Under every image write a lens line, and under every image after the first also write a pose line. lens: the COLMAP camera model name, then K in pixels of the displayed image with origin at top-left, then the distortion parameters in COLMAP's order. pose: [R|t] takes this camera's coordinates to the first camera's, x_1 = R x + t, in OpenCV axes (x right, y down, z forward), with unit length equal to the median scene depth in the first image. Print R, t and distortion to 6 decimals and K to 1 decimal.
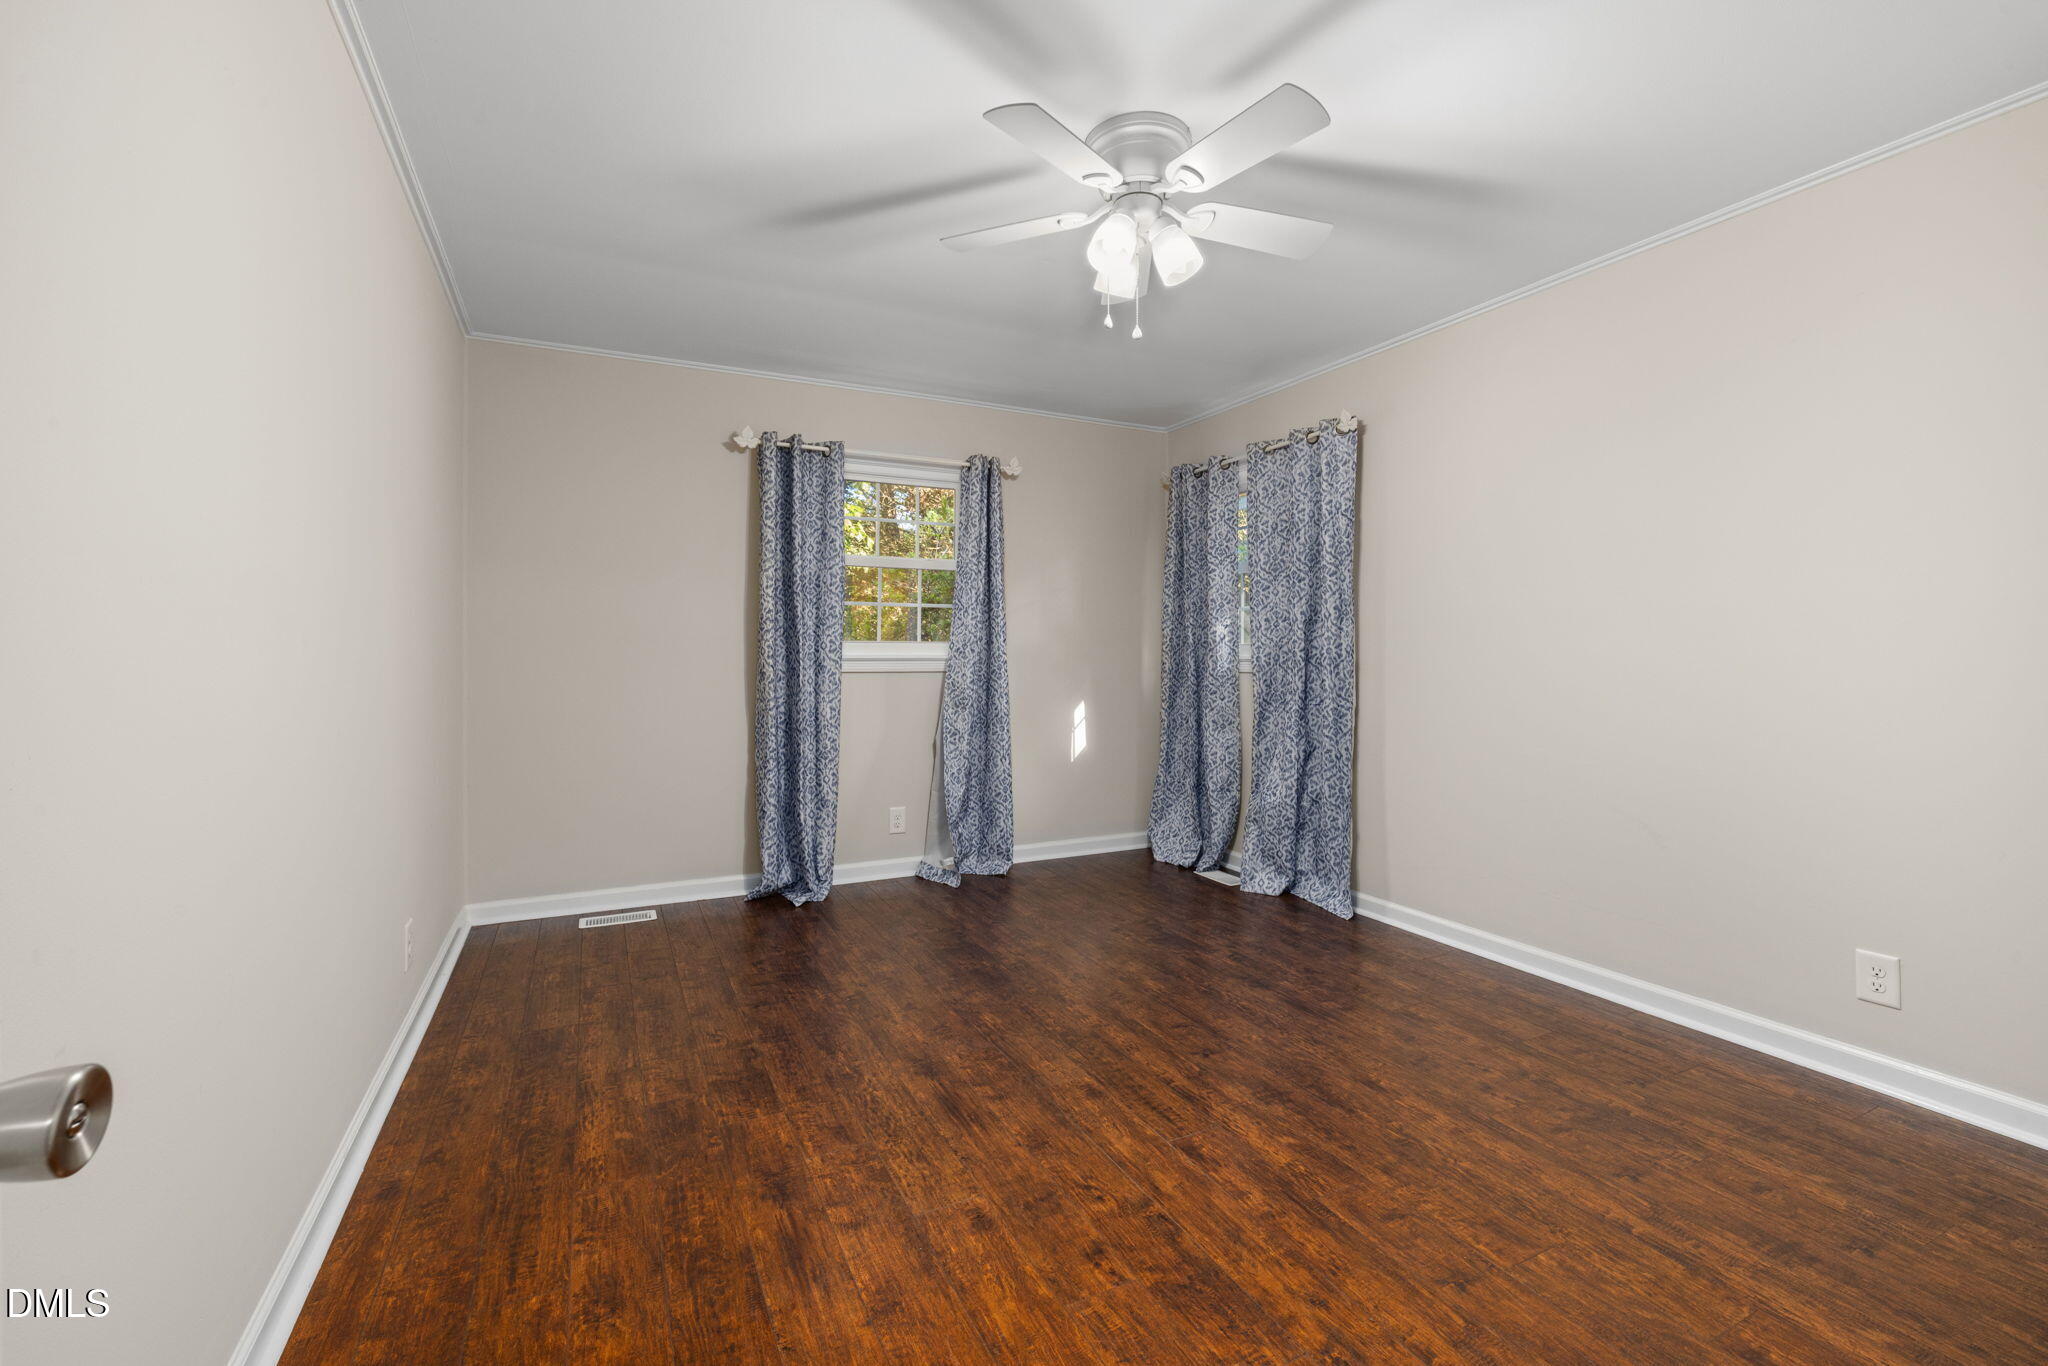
lens RADIAL K [[865.0, 0, 1019.9], [0, 865.0, 683.9], [0, 0, 1]] dist [-0.003484, 0.000617]
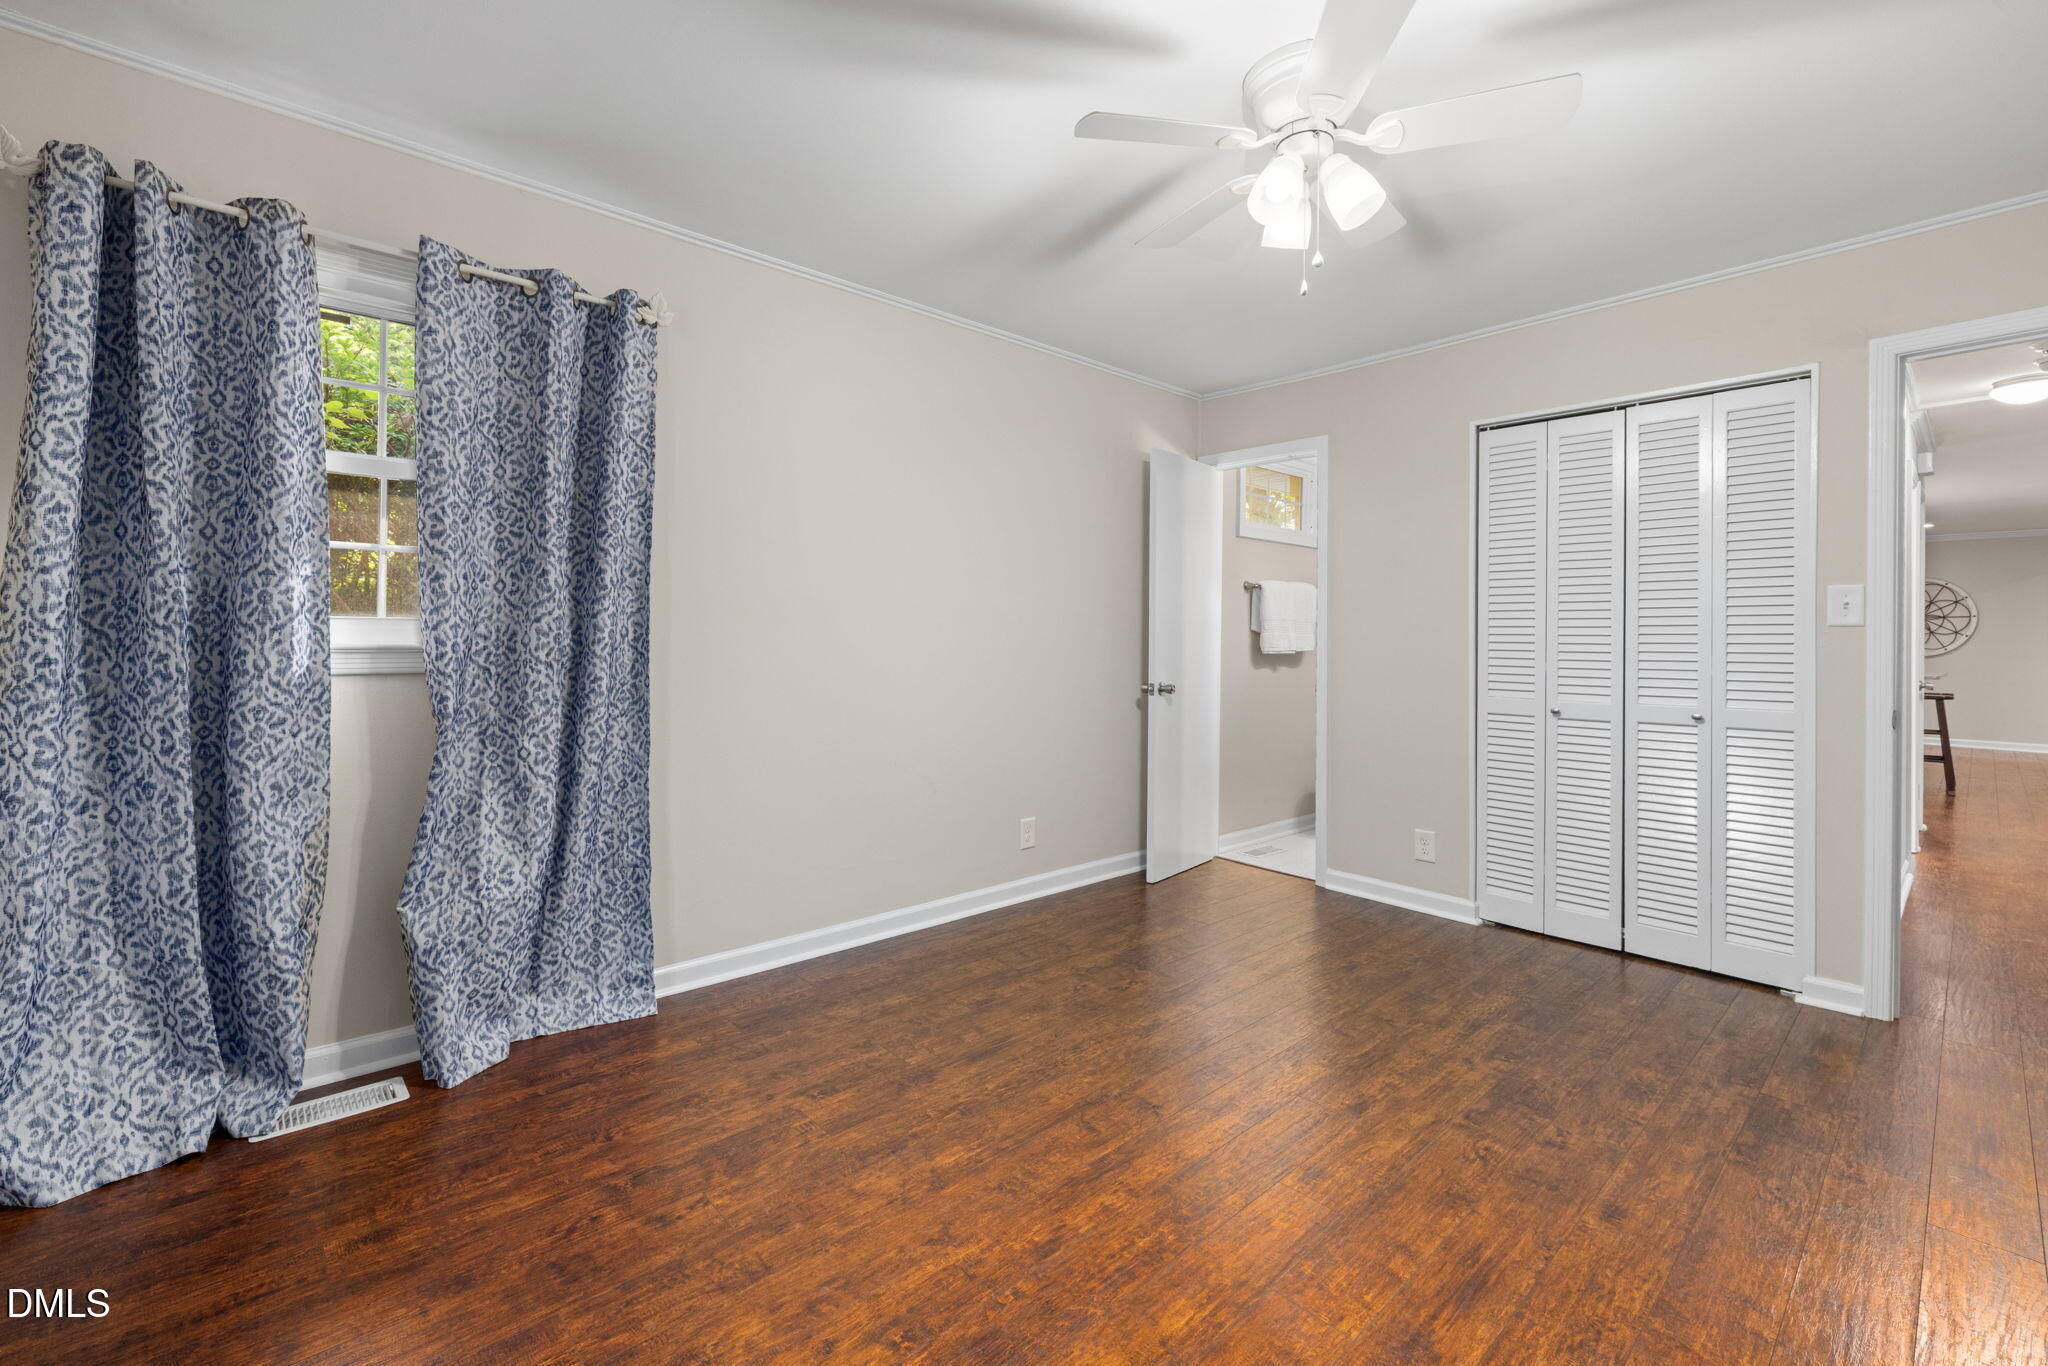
lens RADIAL K [[865.0, 0, 1017.5], [0, 865.0, 630.0], [0, 0, 1]] dist [-0.003484, 0.000617]
pose [[-0.272589, 0.006546, 0.962108, -0.521370], [0.024949, 0.999689, 0.000267, -0.046852], [-0.961807, 0.024076, -0.272667, 1.213490]]
